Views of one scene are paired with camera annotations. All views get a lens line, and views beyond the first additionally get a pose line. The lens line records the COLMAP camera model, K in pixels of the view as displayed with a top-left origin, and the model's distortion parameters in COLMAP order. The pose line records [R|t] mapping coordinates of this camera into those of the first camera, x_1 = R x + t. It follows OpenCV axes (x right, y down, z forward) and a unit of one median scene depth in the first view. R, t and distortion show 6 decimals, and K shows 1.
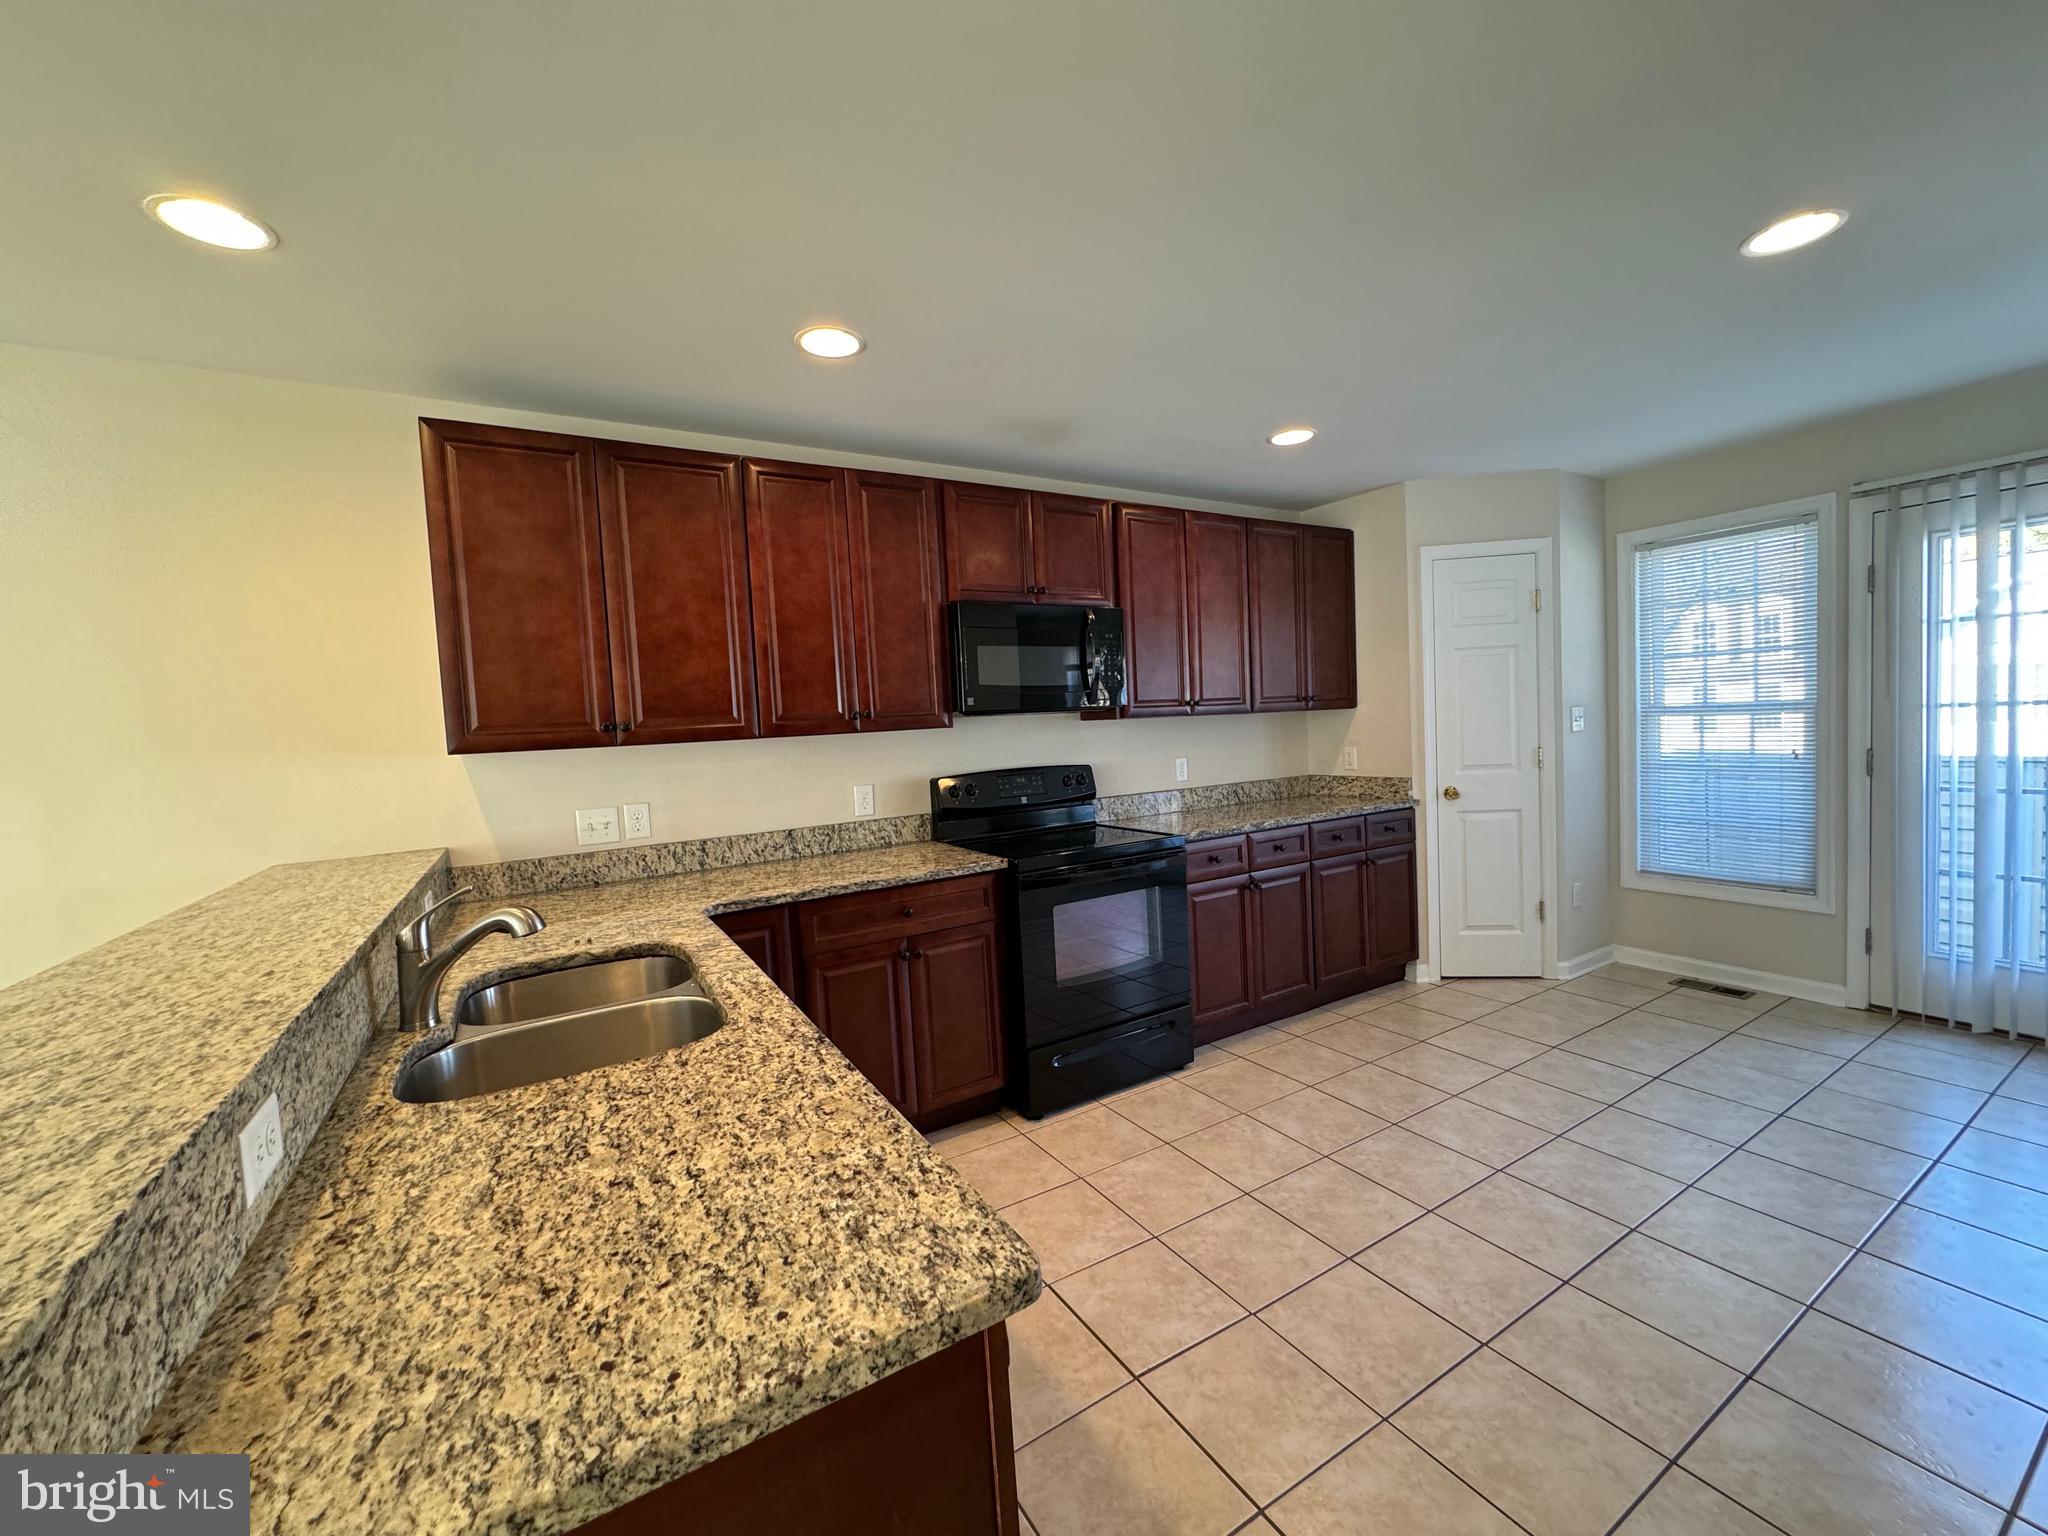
lens RADIAL K [[813.7, 0, 1036.5], [0, 813.7, 771.8], [0, 0, 1]] dist [0.002392, 0.000072]
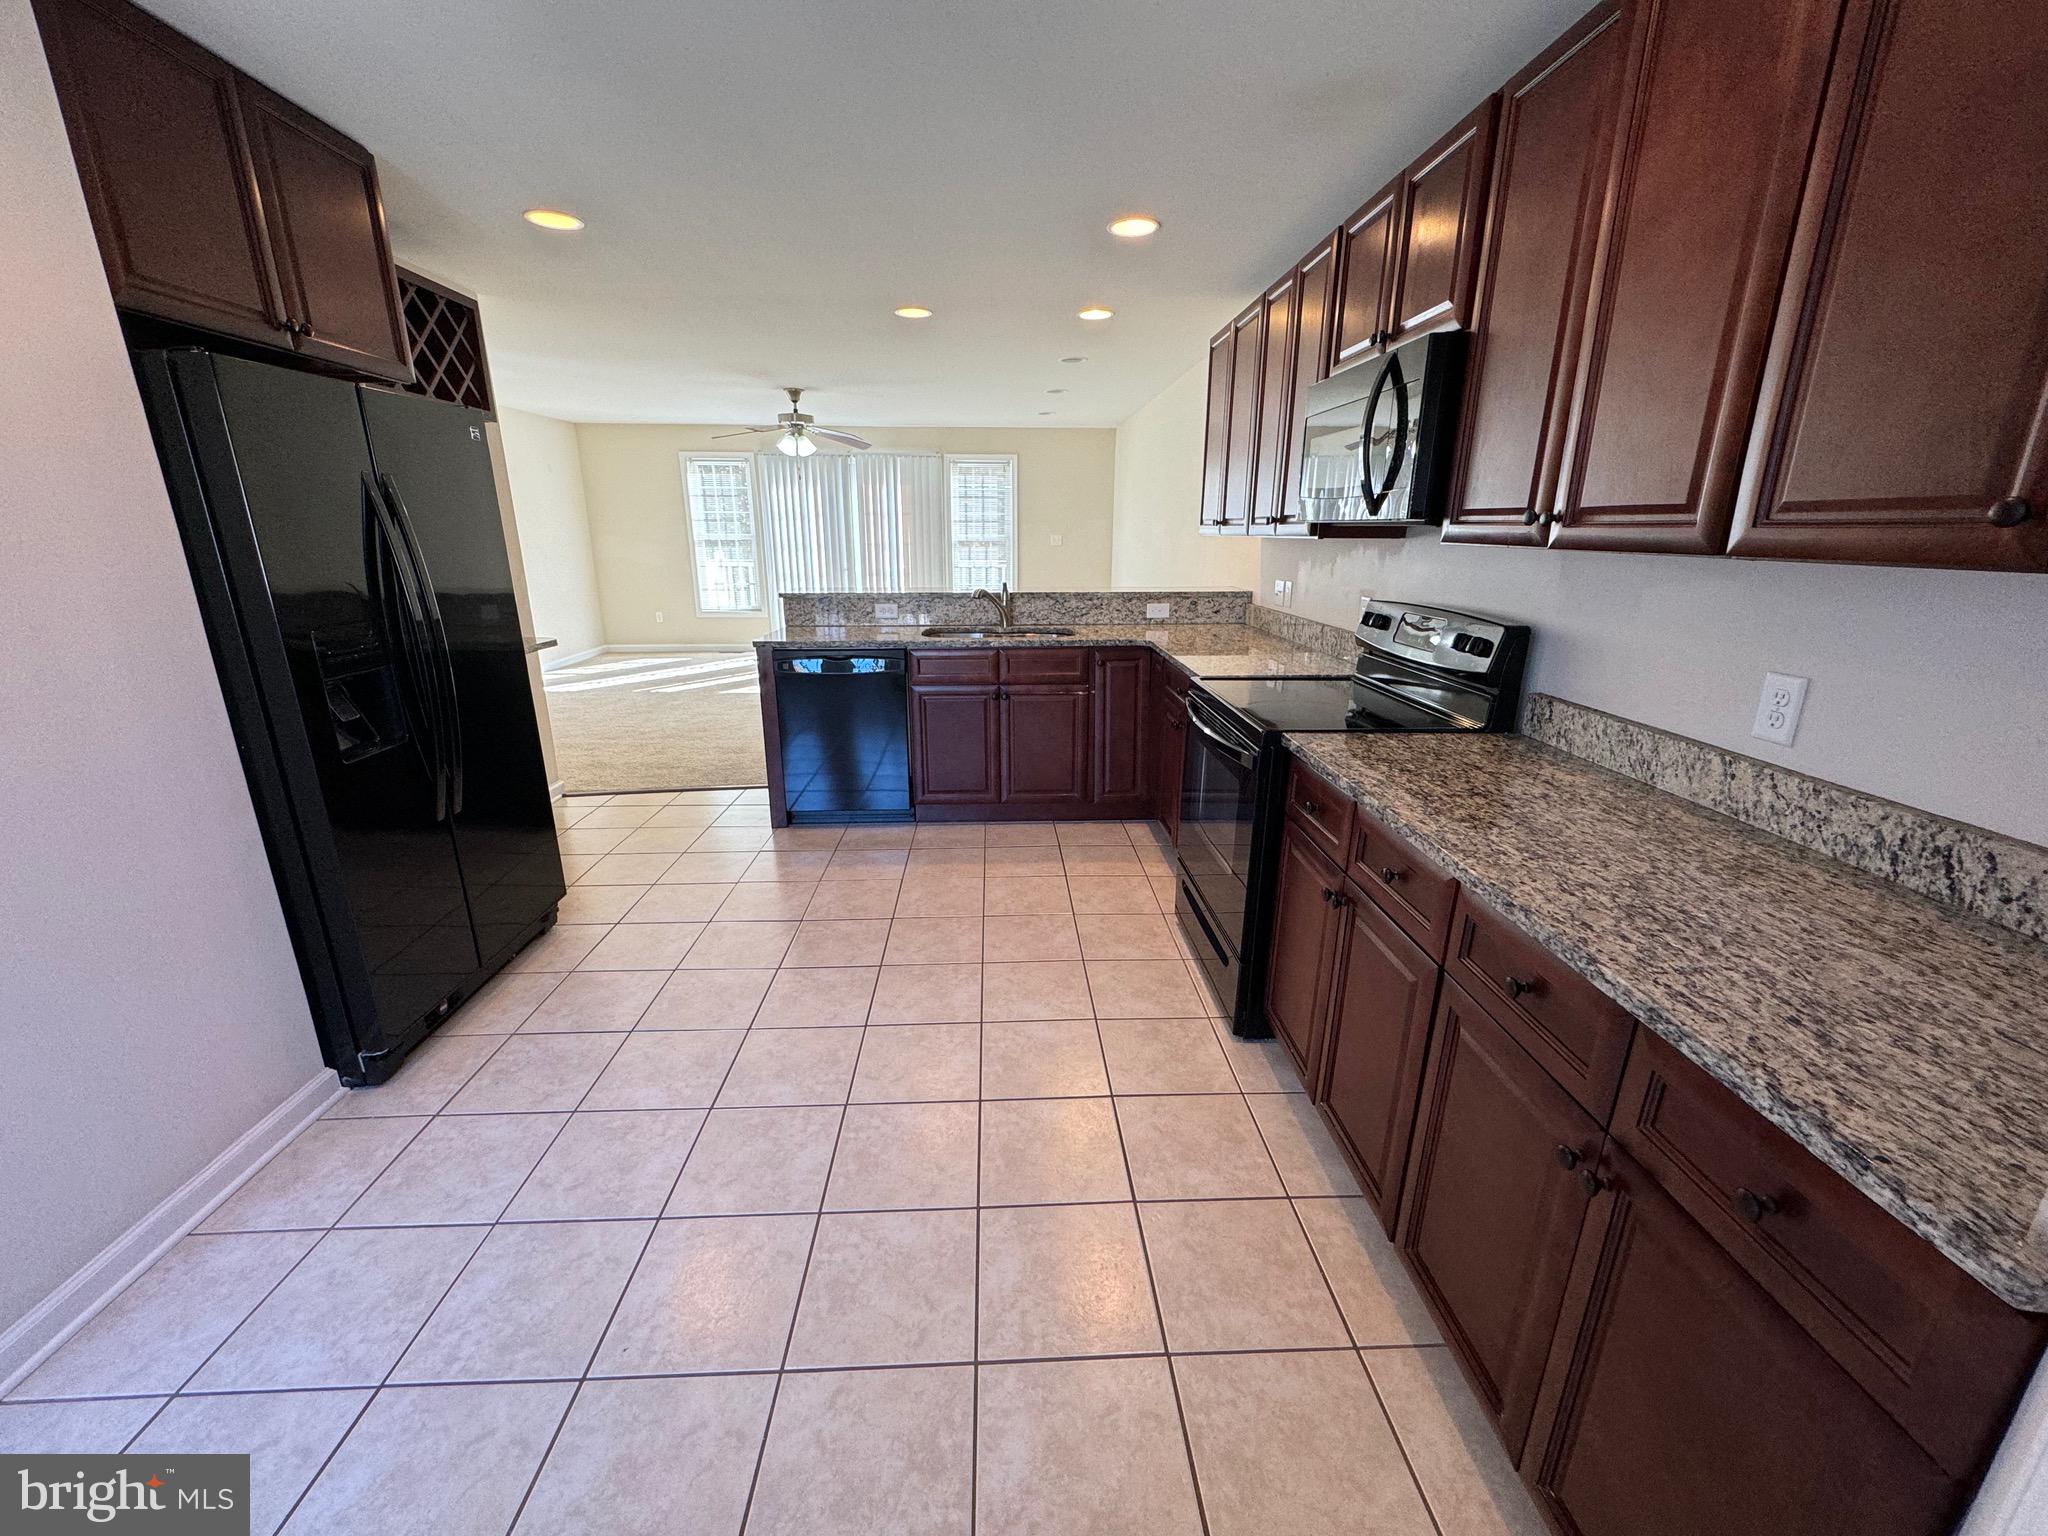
lens RADIAL K [[813.7, 0, 1021.6], [0, 813.7, 768.6], [0, 0, 1]] dist [0.002392, 0.000072]
pose [[-0.491554, 0.293291, -0.819973, 0.821243], [-0.028003, 0.935770, 0.351497, -0.119349], [0.870397, 0.195742, -0.451768, 1.127704]]
